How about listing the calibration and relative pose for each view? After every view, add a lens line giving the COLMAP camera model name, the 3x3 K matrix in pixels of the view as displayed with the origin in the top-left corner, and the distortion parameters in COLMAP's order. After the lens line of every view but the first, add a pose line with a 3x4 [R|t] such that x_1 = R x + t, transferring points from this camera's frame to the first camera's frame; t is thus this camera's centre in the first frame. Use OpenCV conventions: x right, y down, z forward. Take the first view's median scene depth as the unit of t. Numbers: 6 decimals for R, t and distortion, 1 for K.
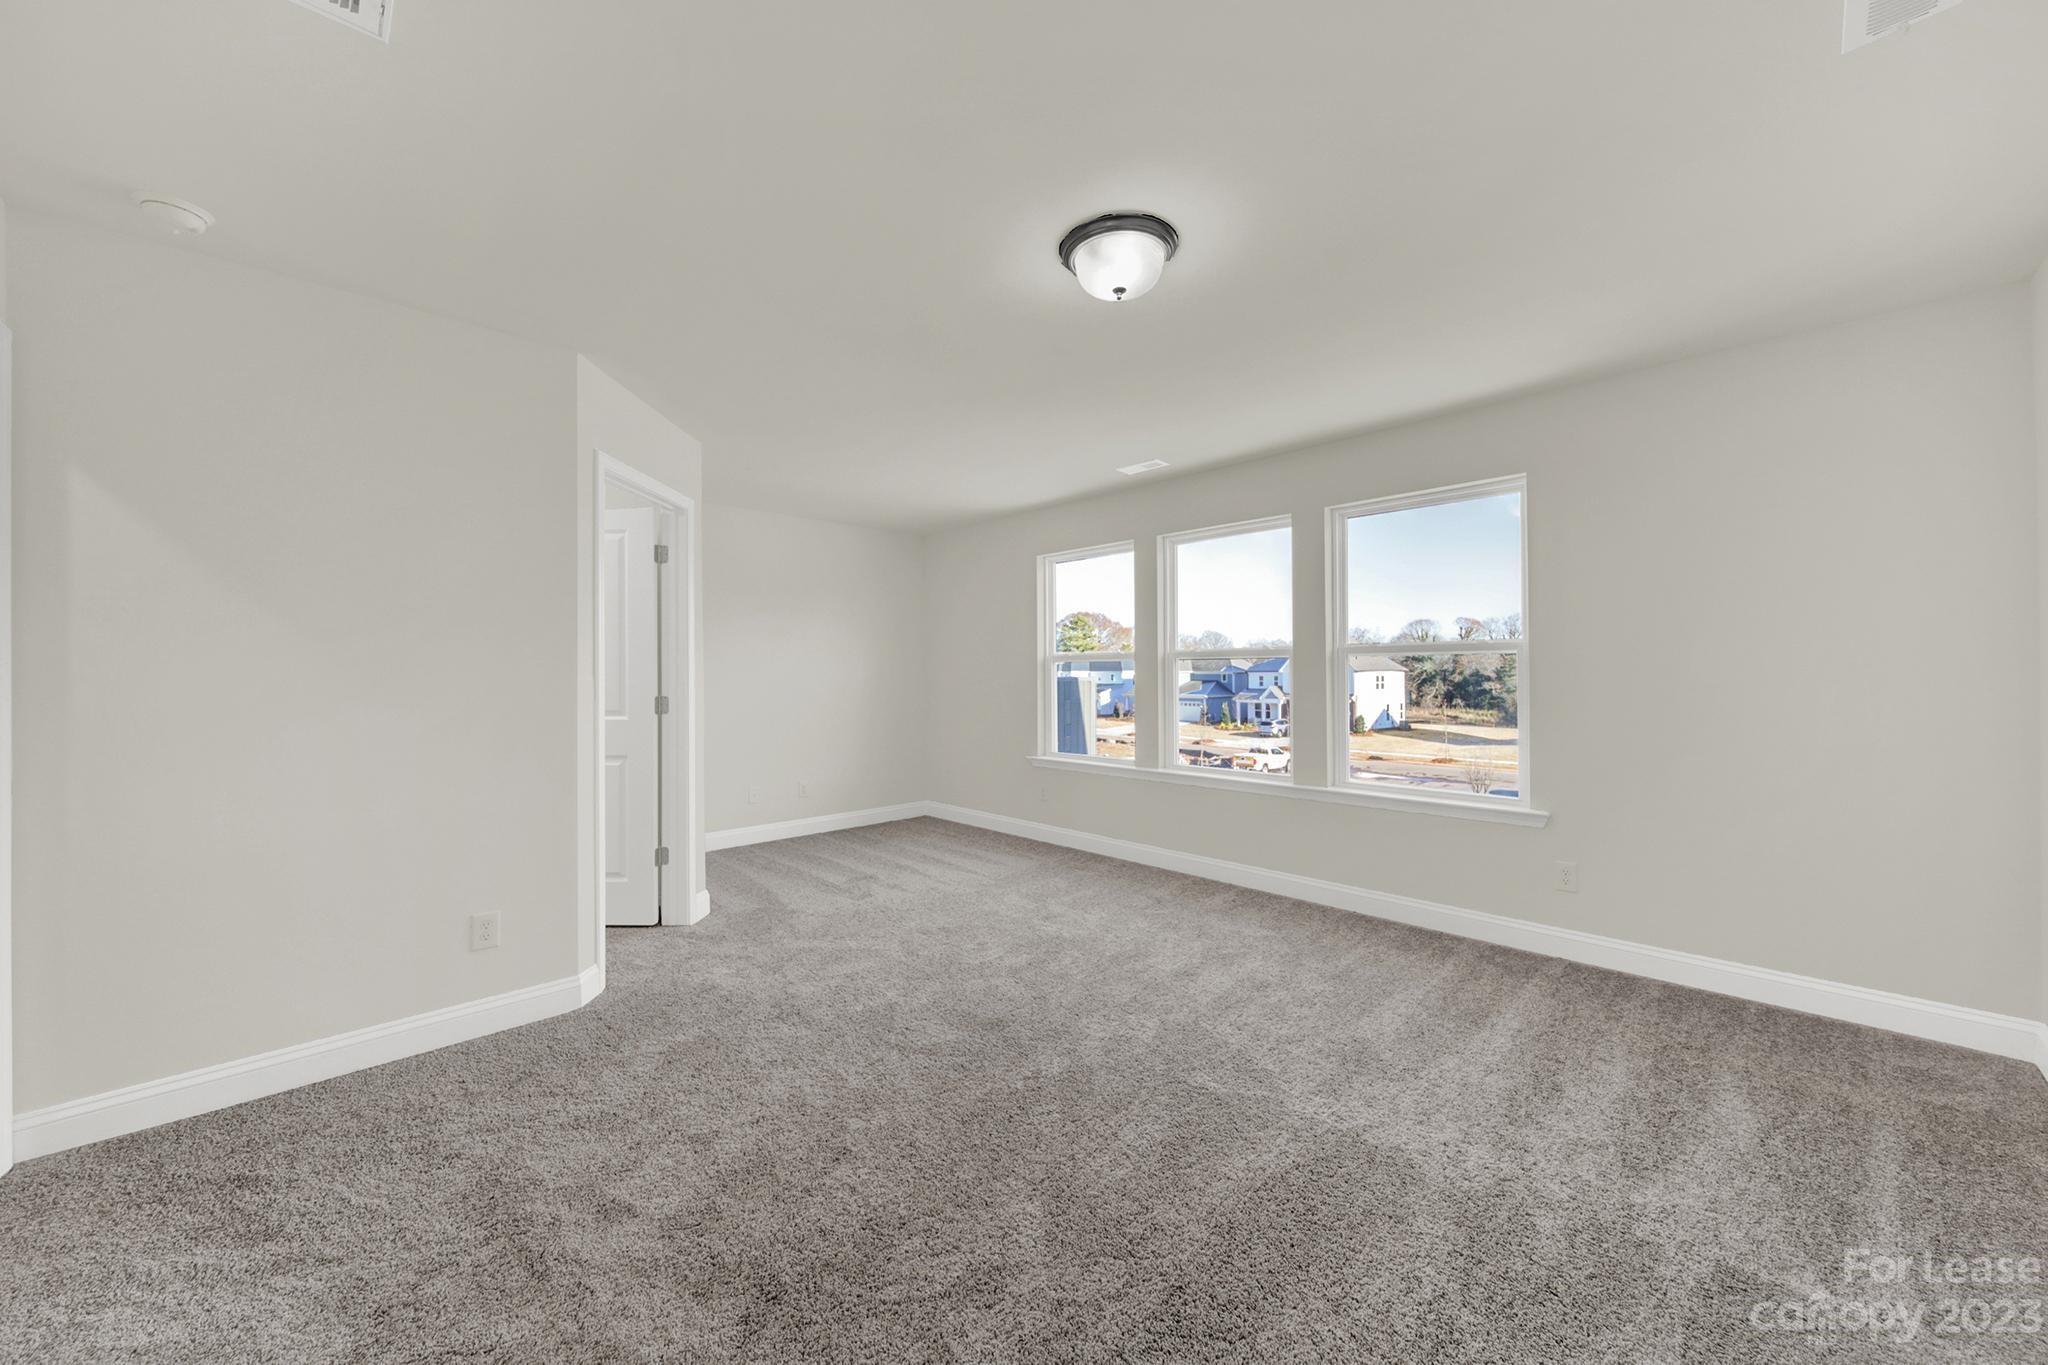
lens RADIAL K [[742.0, 0, 1015.0], [0, 742.0, 669.7], [0, 0, 1]] dist [0.000909, -0.000262]
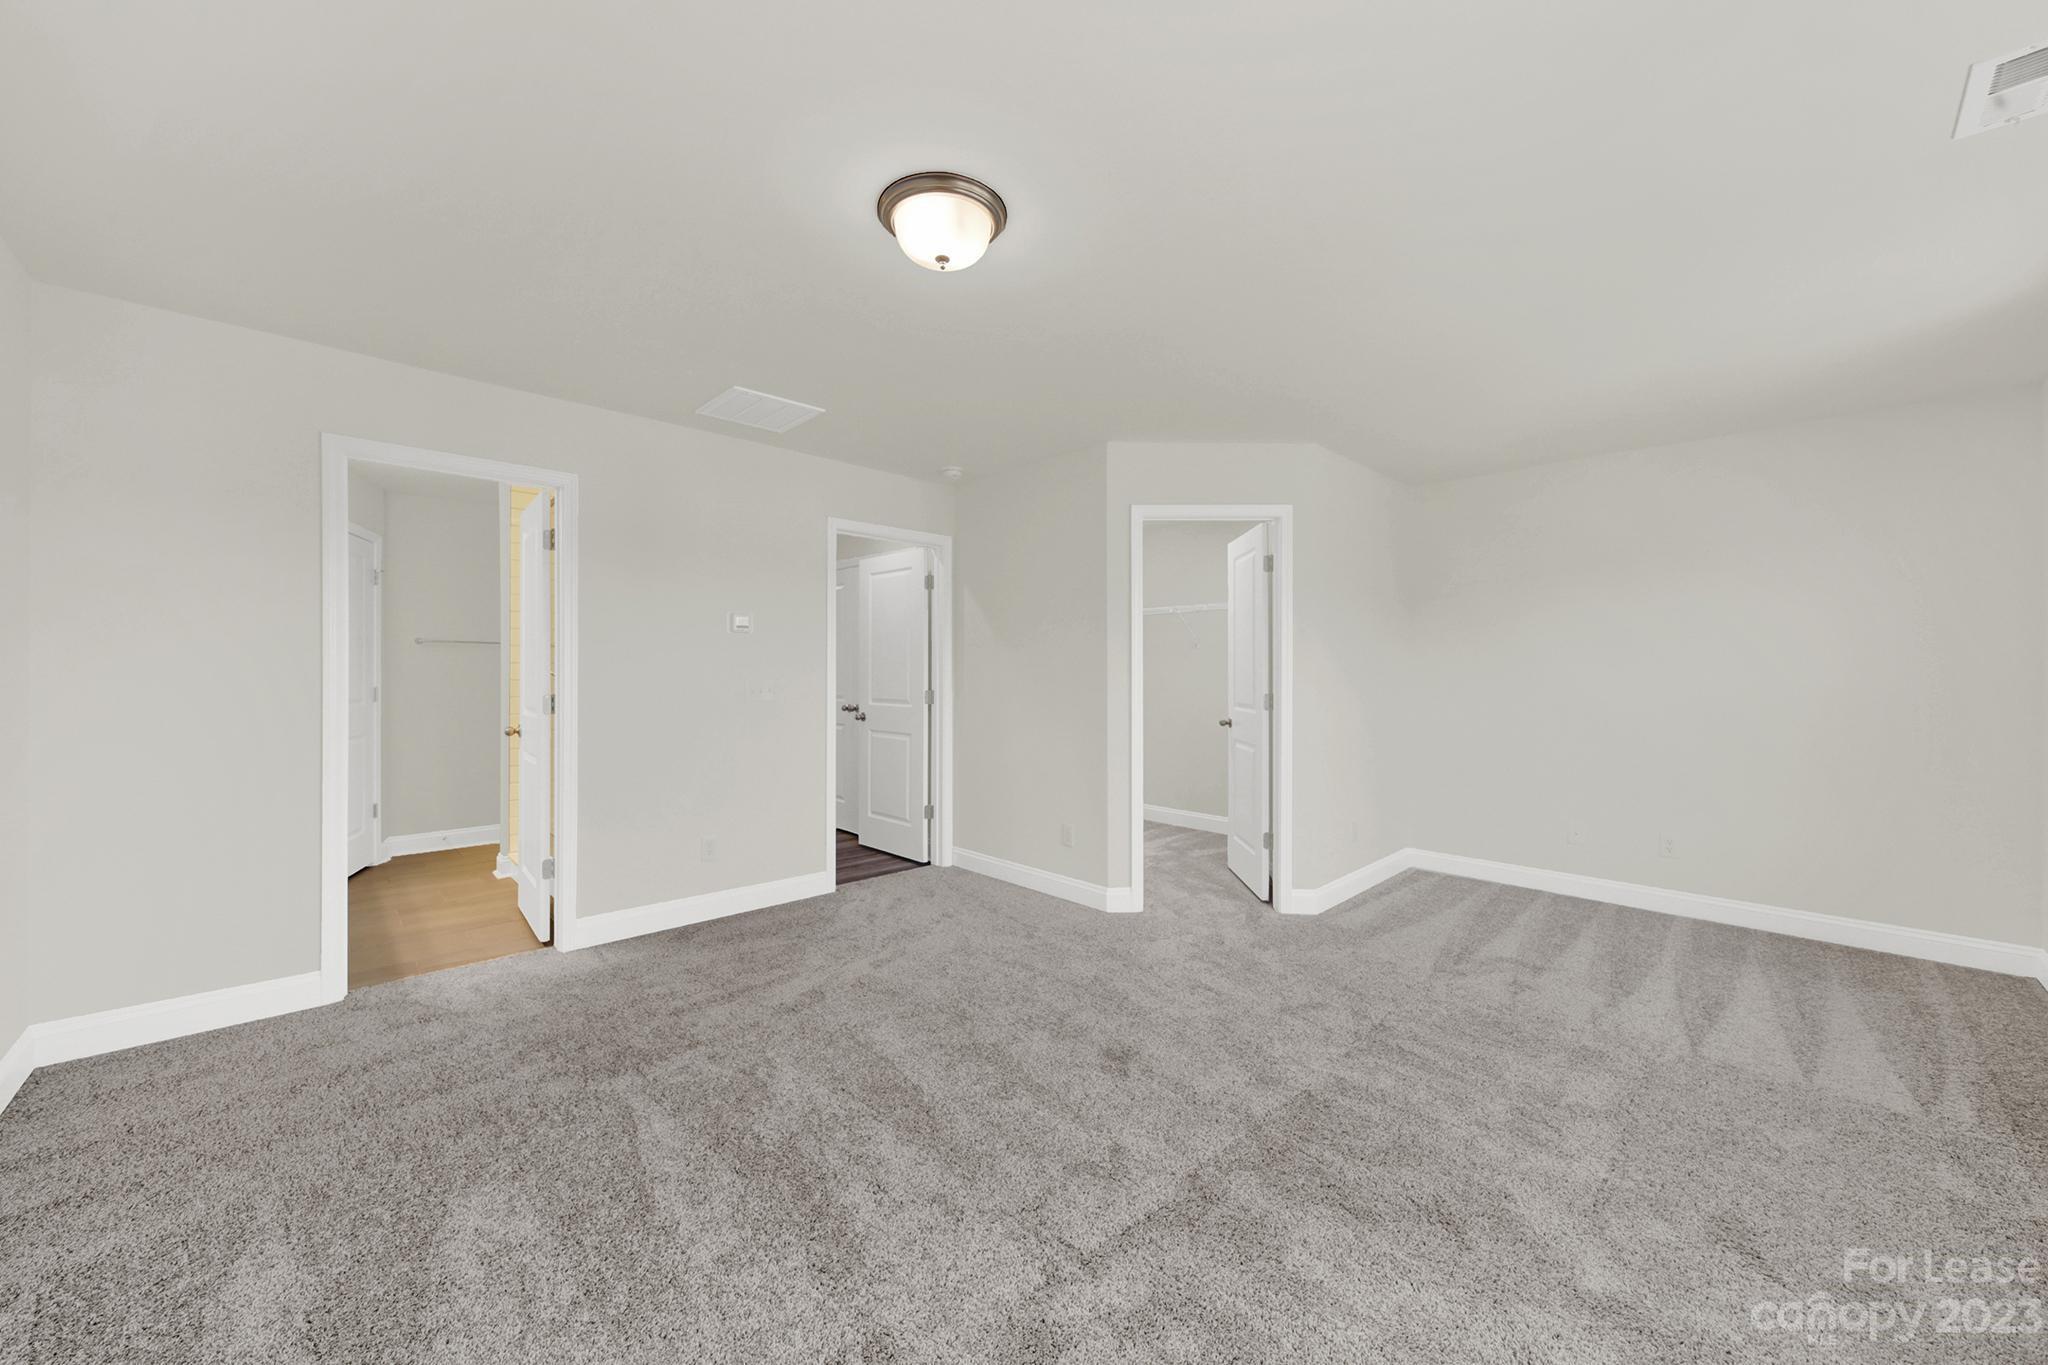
lens RADIAL K [[747.5, 0, 1010.5], [0, 747.5, 659.5], [0, 0, 1]] dist [-0.000341, -0.000307]
pose [[-0.000735, 0.005112, -0.999987, 0.580064], [0.004176, 0.999978, 0.005109, -0.020234], [0.999991, -0.004172, -0.000757, 0.573768]]
